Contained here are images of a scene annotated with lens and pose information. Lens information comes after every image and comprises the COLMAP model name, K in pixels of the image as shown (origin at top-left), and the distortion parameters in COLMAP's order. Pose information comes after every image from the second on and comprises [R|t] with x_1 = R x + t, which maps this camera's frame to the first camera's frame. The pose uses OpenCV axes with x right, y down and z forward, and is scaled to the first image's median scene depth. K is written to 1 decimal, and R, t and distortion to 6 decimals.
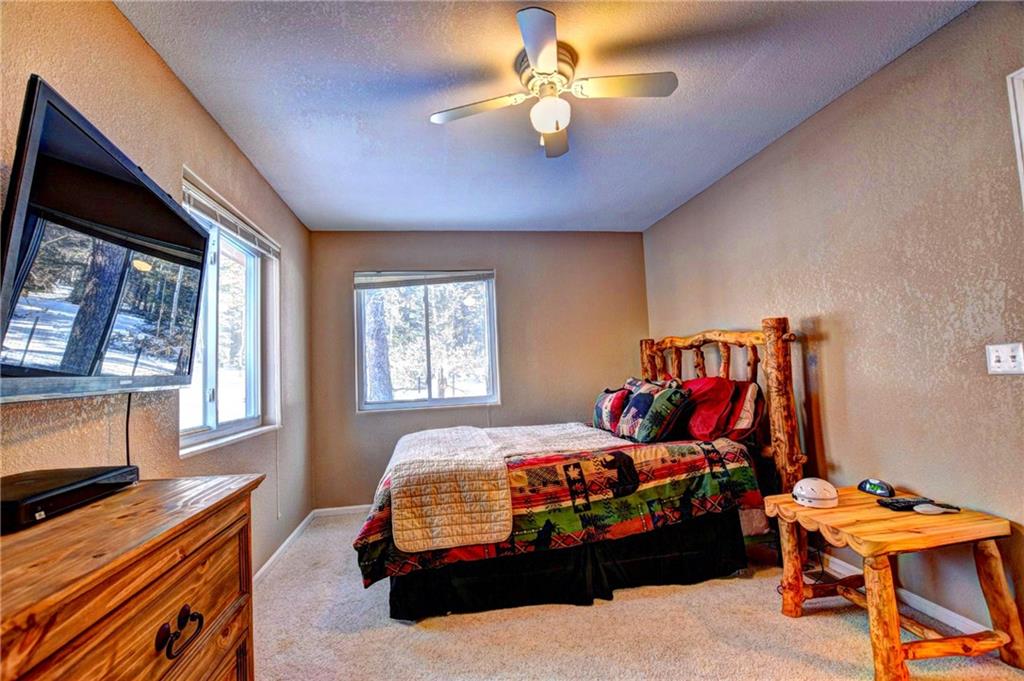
lens RADIAL K [[451.8, 0, 509.0], [0, 451.8, 341.8], [0, 0, 1]] dist [-0.034470, 0.005452]
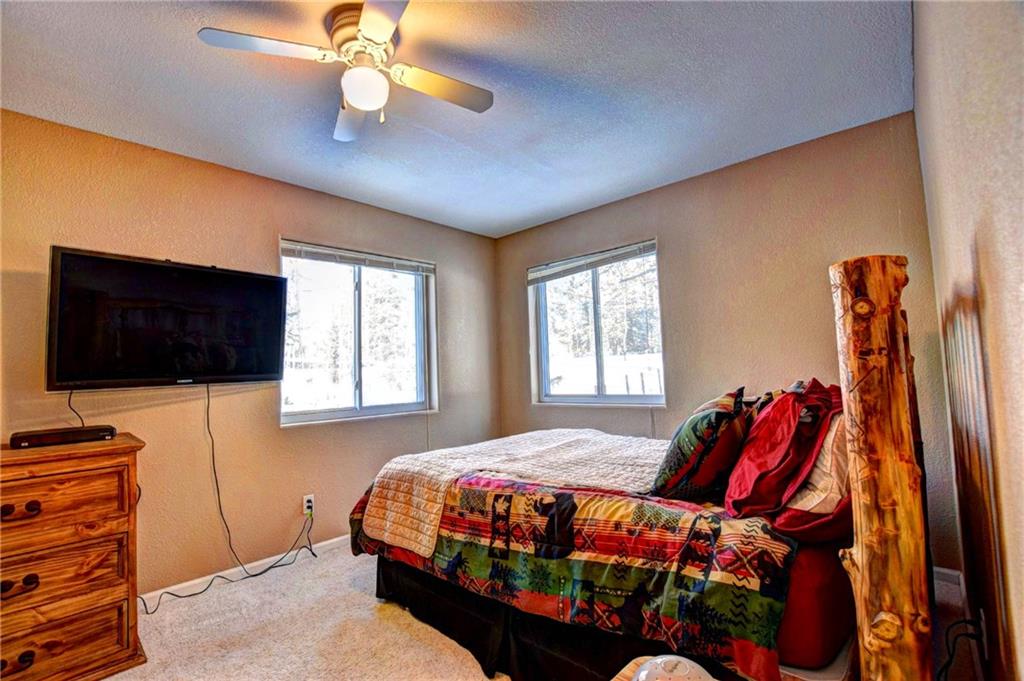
lens RADIAL K [[451.8, 0, 509.0], [0, 451.8, 341.8], [0, 0, 1]] dist [-0.034470, 0.005452]
pose [[0.612900, -0.030029, -0.789590, 0.779117], [0.063068, 0.997949, 0.011002, -0.002628], [0.787640, -0.056541, 0.613536, 0.546609]]
